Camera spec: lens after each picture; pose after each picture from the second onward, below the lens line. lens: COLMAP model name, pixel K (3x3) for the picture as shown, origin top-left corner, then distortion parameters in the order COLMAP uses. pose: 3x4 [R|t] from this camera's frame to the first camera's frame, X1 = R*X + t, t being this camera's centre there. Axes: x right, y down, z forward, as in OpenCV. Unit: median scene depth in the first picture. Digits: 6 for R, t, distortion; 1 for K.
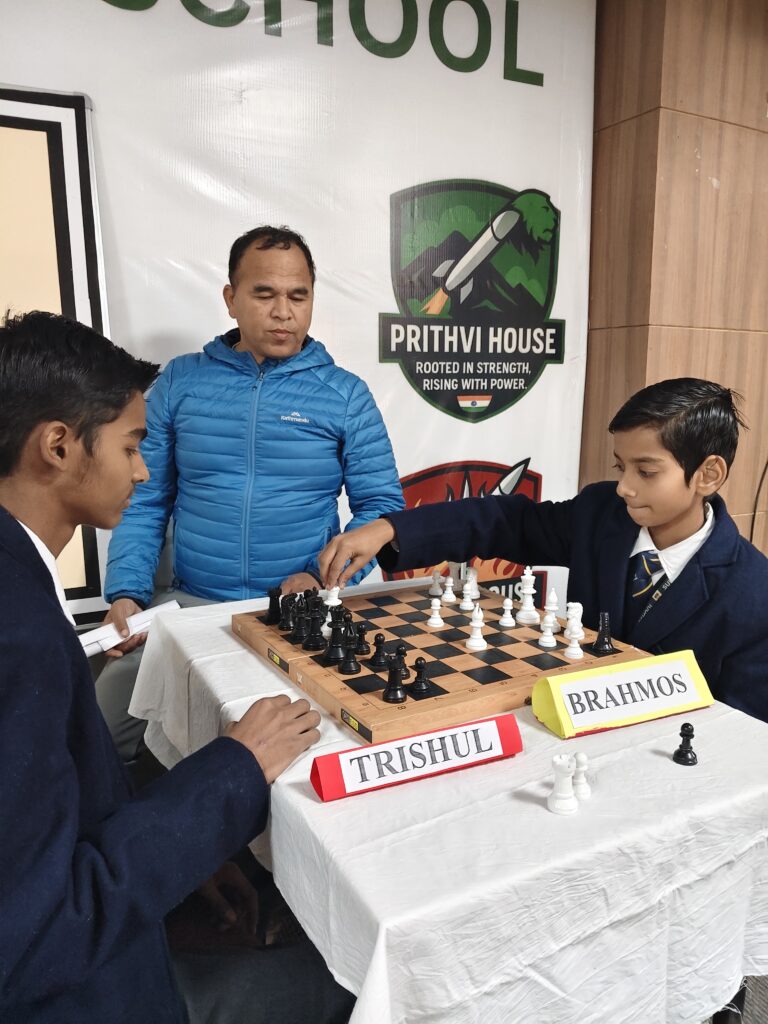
lens RADIAL K [[779.4, 0, 387.6], [0, 779.4, 513.1], [0, 0, 1]] dist [0.081797, -0.161435]
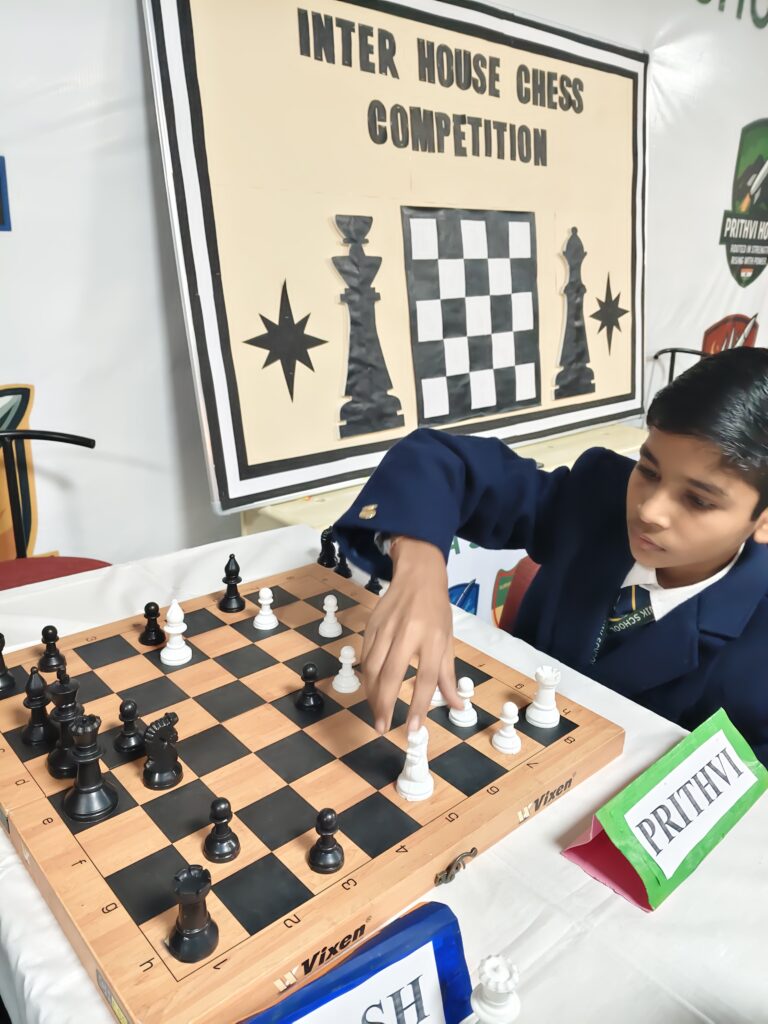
lens RADIAL K [[797.3, 0, 384.0], [0, 797.3, 512.0], [0, 0, 1]] dist [0.007450, -0.039885]
pose [[0.958643, -0.058620, 0.278510, -1.336480], [0.012209, 0.986129, 0.165532, 0.060645], [-0.284350, -0.155285, 0.946061, -0.400370]]
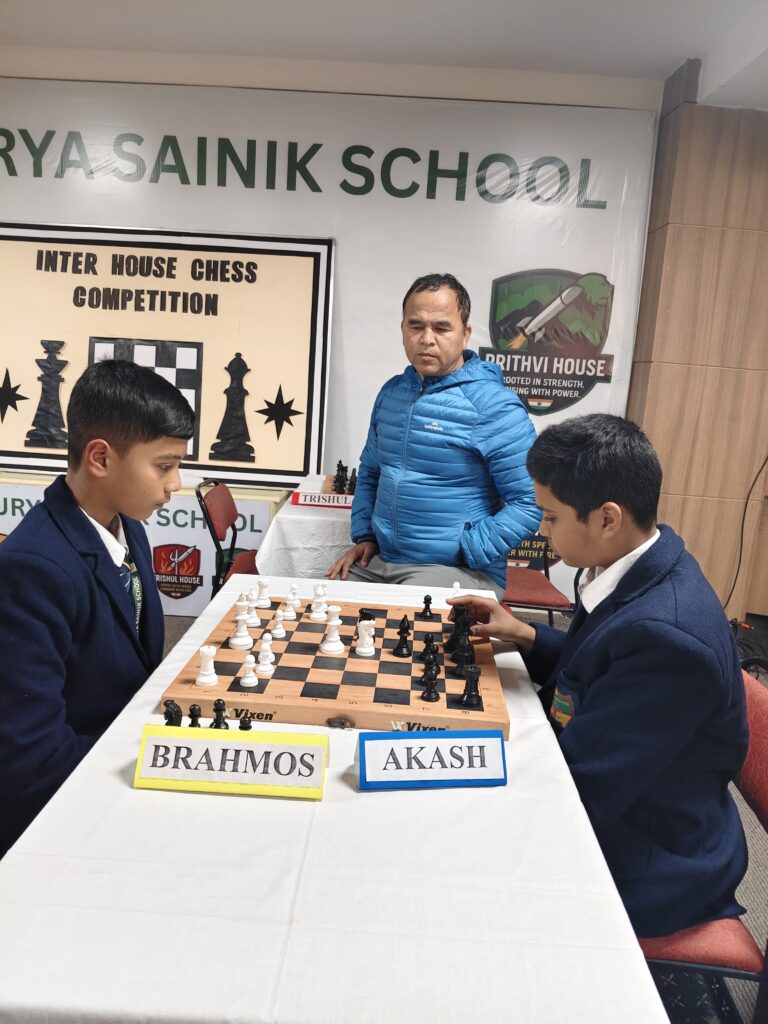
lens RADIAL K [[777.6, 0, 382.3], [0, 777.6, 518.7], [0, 0, 1]] dist [0.079716, -0.152546]
pose [[0.874212, 0.145960, -0.463086, 0.824860], [-0.148569, 0.988414, 0.031070, 0.126765], [0.462256, 0.041638, 0.885768, -0.781964]]
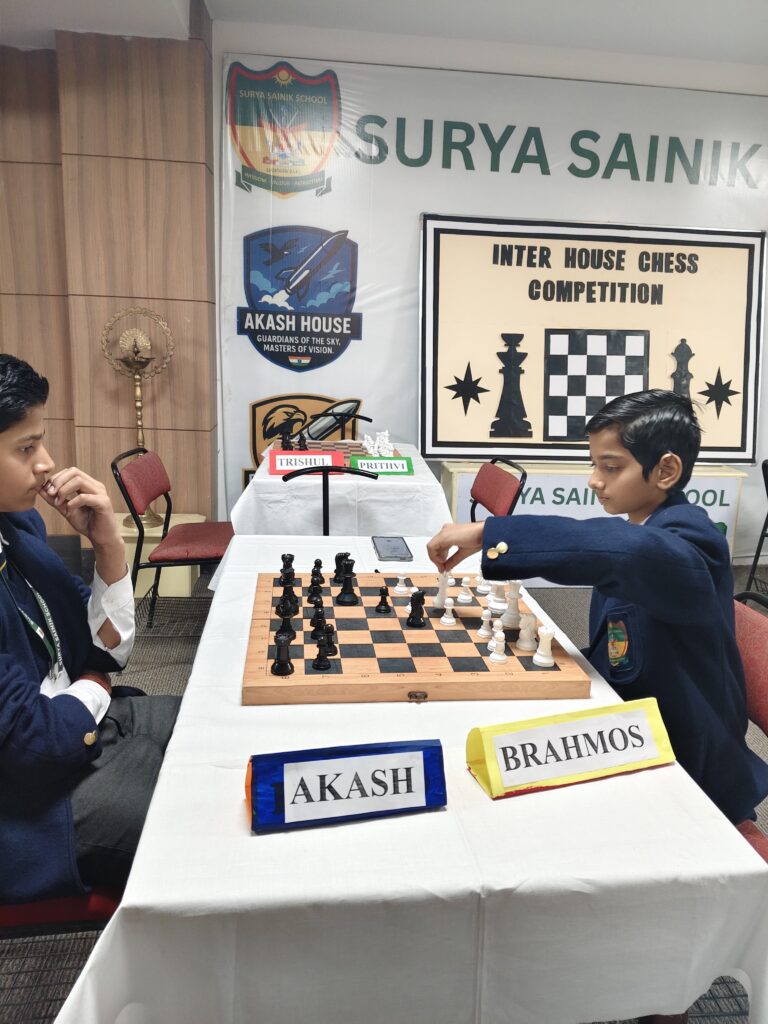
lens RADIAL K [[776.4, 0, 384.0], [0, 776.4, 512.0], [0, 0, 1]] dist [0.093190, -0.193862]
pose [[0.944054, 0.104732, -0.312718, -0.643635], [-0.095083, 0.994406, 0.045994, 0.283683], [0.315786, -0.013687, 0.948732, -1.548247]]
